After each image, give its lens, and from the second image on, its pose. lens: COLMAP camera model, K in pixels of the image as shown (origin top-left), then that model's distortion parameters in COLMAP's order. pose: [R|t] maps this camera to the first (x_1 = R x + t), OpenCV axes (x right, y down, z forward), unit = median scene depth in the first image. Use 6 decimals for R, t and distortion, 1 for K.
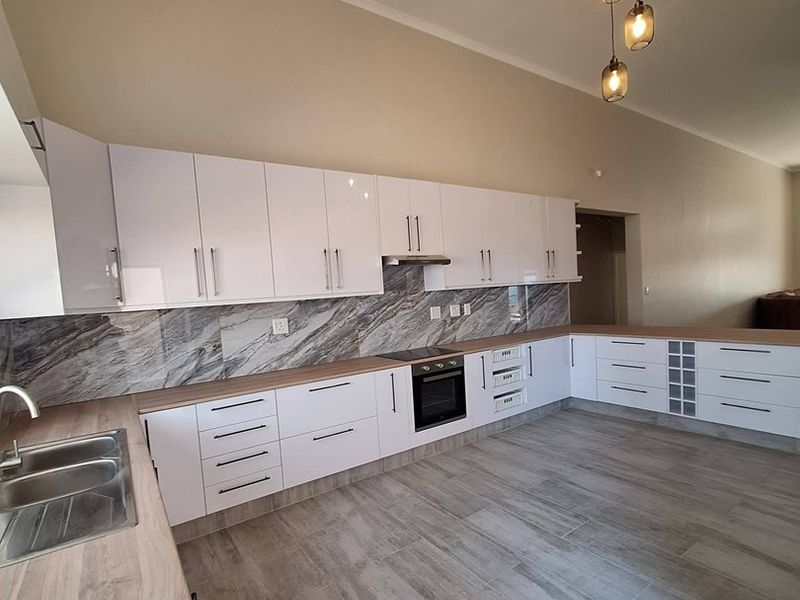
lens RADIAL K [[419.8, 0, 395.4], [0, 419.8, 303.9], [0, 0, 1]] dist [-0.007794, 0.005225]
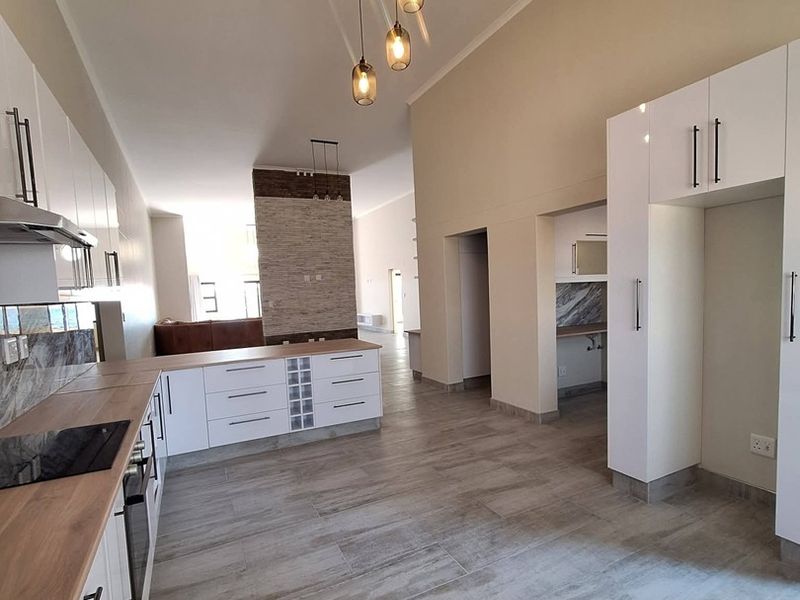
lens RADIAL K [[419.8, 0, 393.9], [0, 419.8, 317.8], [0, 0, 1]] dist [-0.007794, 0.005225]
pose [[0.134873, -0.002897, 0.990859, -0.318710], [0.056899, 0.998368, -0.004826, 0.008887], [-0.989228, 0.057030, 0.134818, 0.641134]]
